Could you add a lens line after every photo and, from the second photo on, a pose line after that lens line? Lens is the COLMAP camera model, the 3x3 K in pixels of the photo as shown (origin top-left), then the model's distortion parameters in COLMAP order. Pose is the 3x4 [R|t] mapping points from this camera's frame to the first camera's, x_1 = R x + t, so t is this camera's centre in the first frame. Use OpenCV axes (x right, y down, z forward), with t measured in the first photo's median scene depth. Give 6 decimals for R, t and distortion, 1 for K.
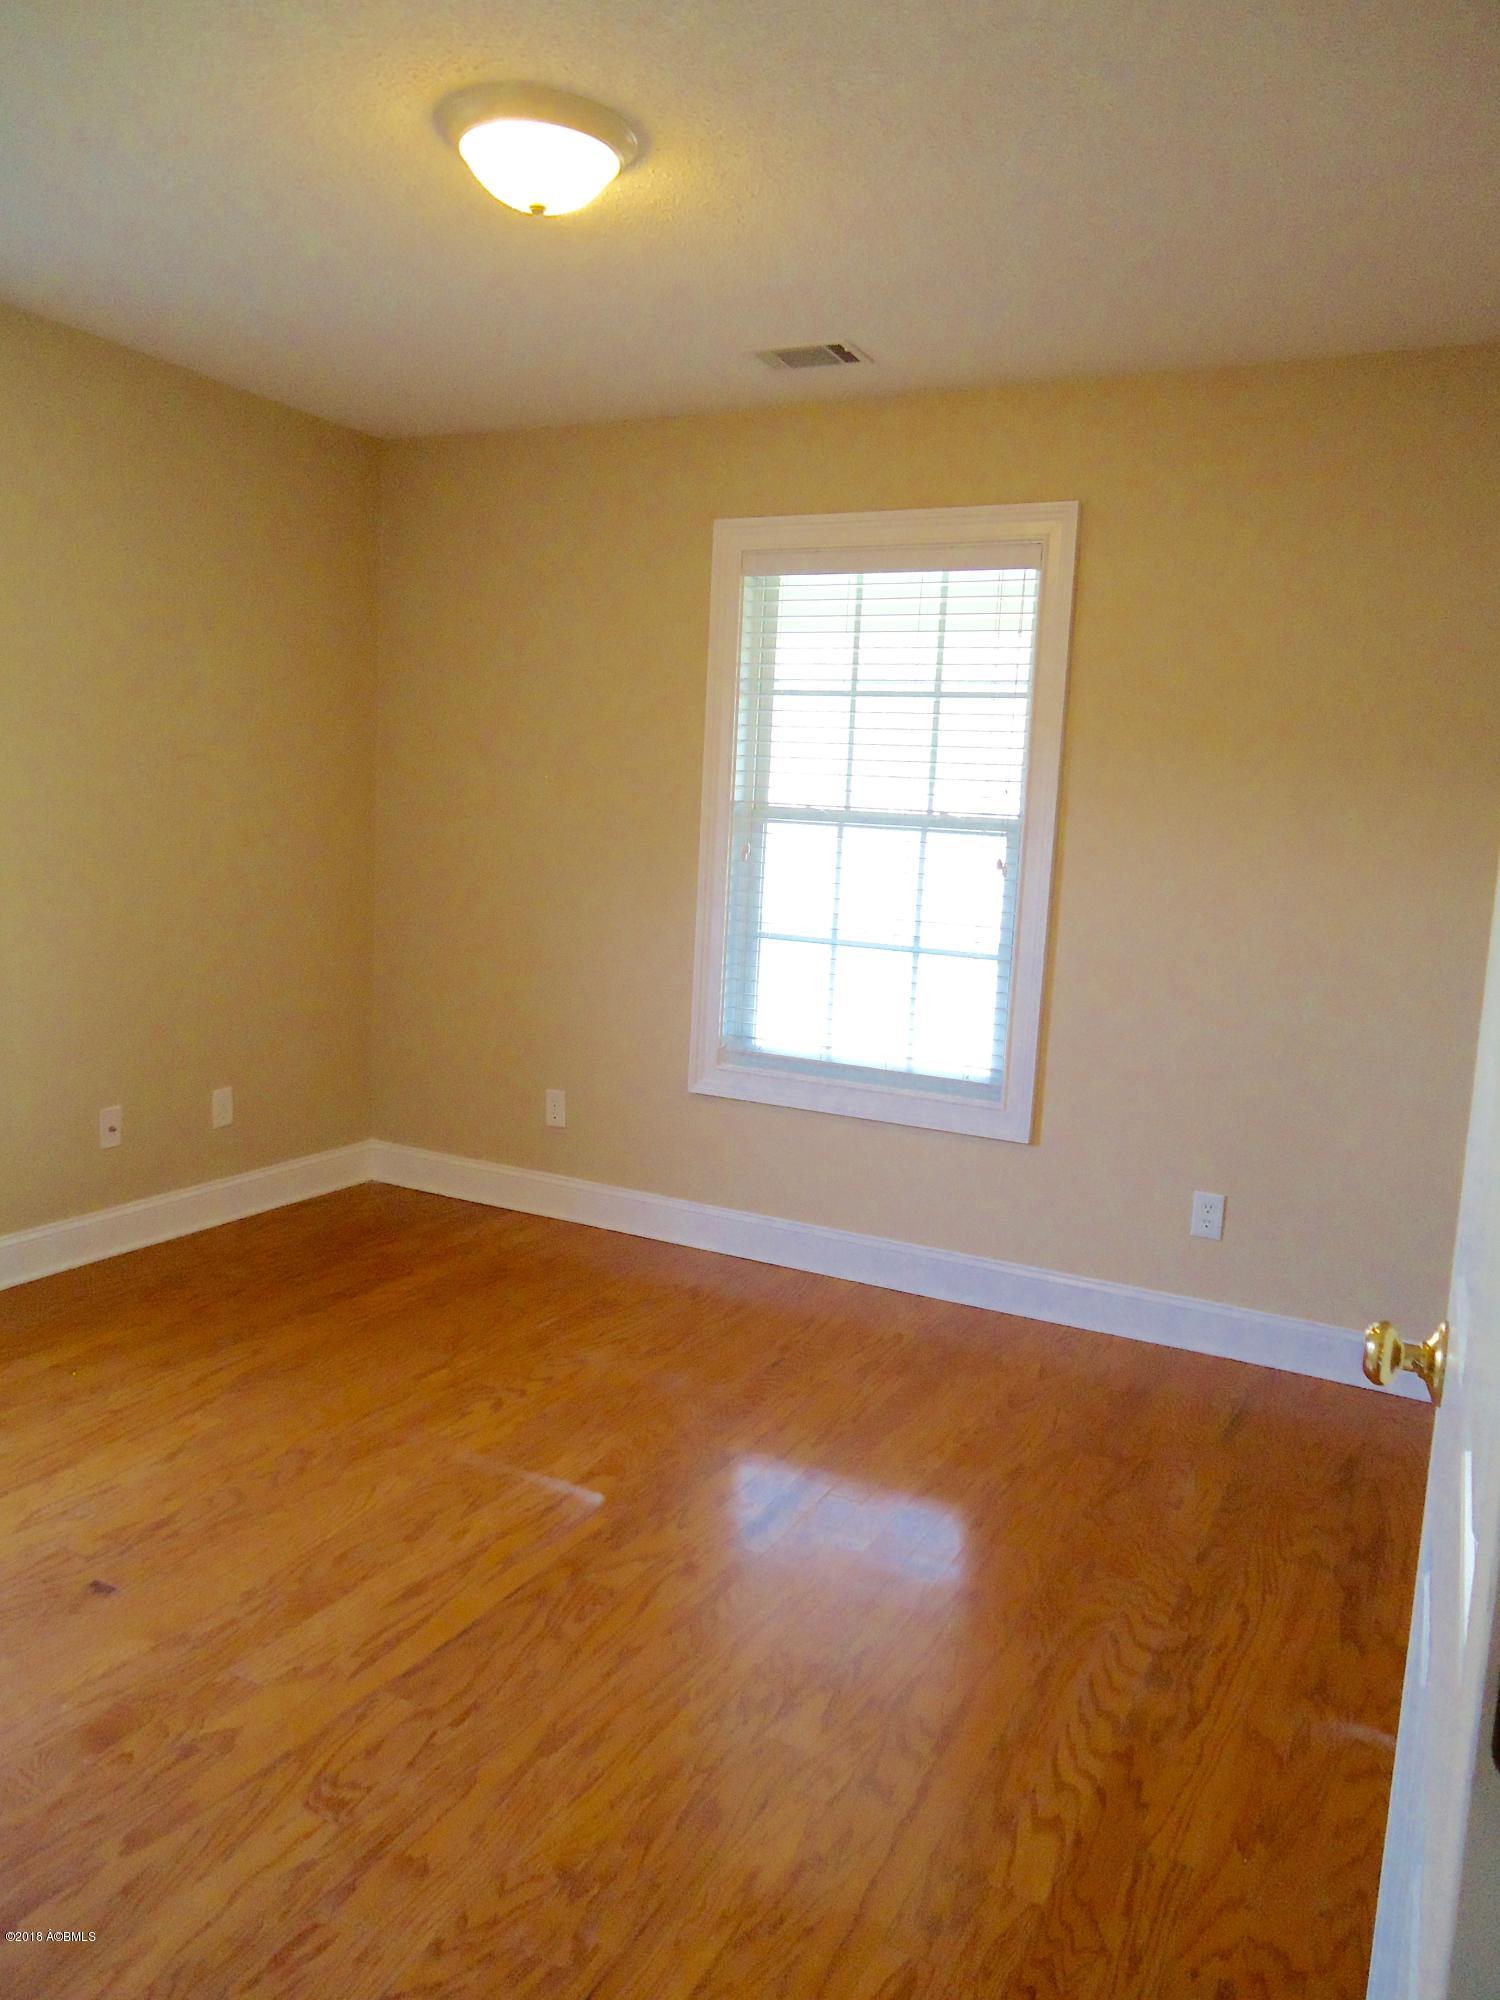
lens RADIAL K [[1450.5, 0, 750.0], [0, 1450.5, 1000.0], [0, 0, 1]] dist [-0.008657, 0.011229]
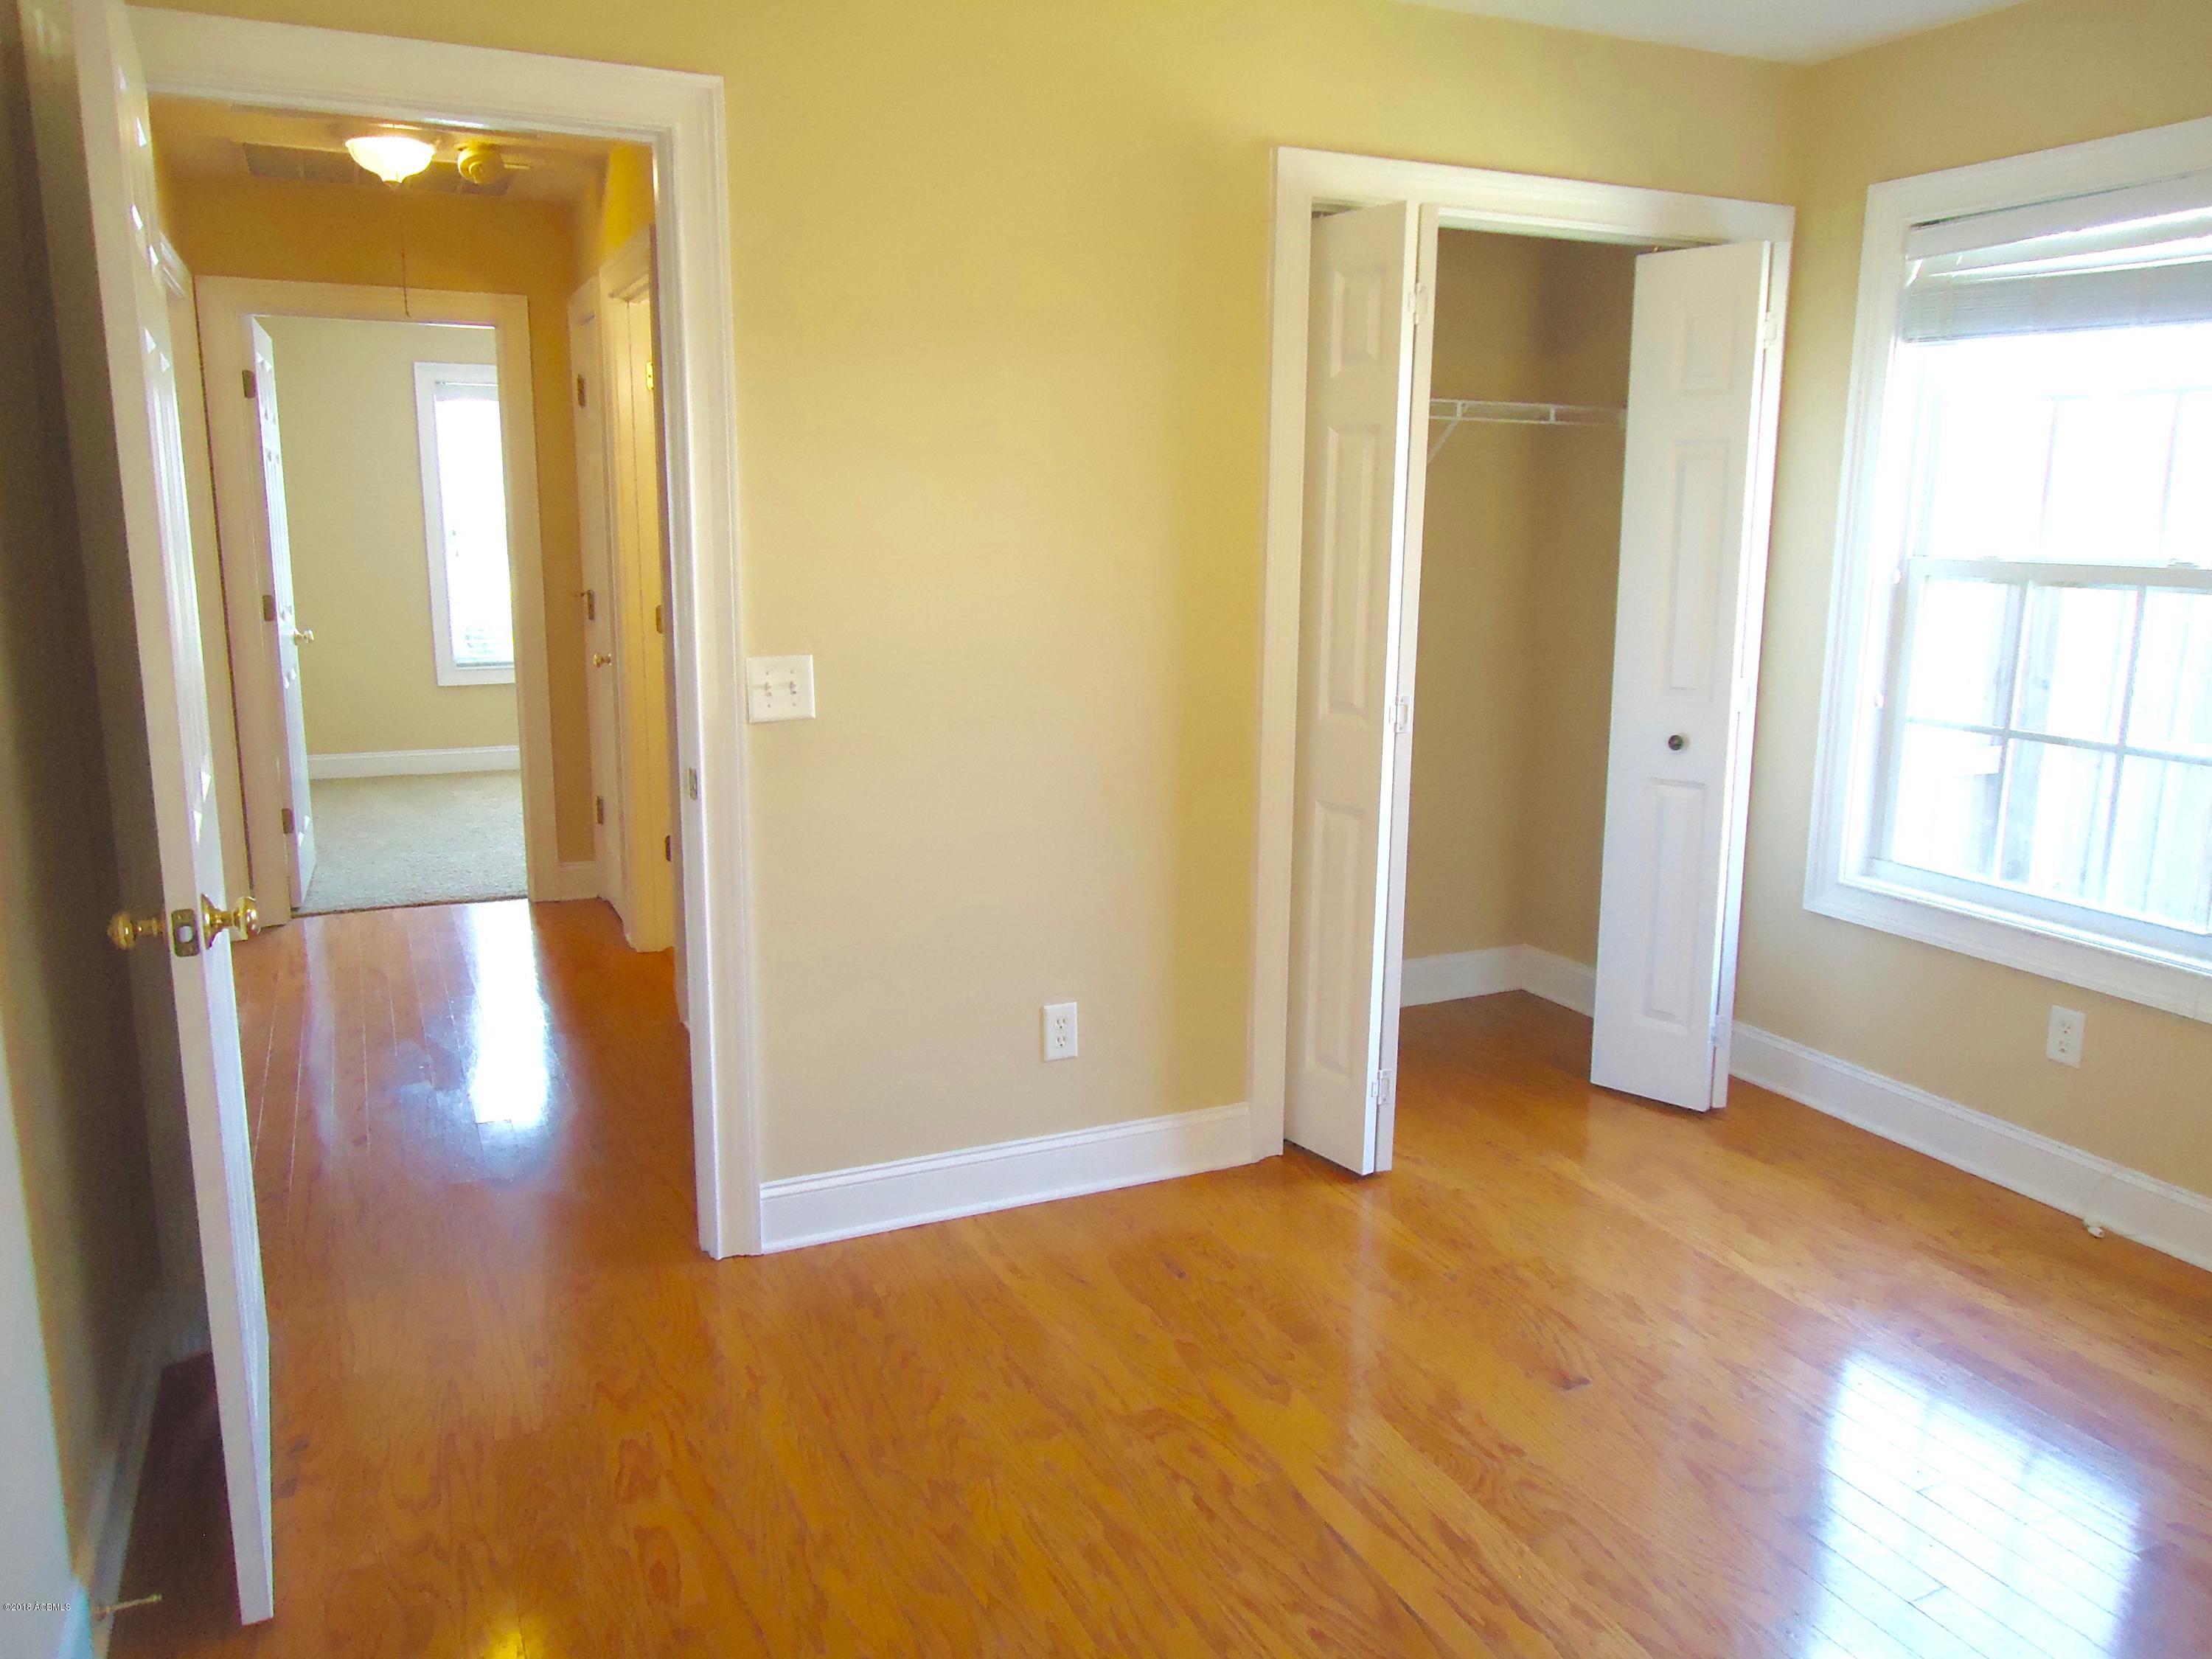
lens RADIAL K [[1604.2, 0, 1106.0], [0, 1604.2, 829.5], [0, 0, 1]] dist [-0.008657, 0.011229]
pose [[-0.600836, 0.105378, -0.792396, 0.676140], [-0.146368, 0.960011, 0.238653, -0.207229], [0.785858, 0.259372, -0.561385, 1.468755]]
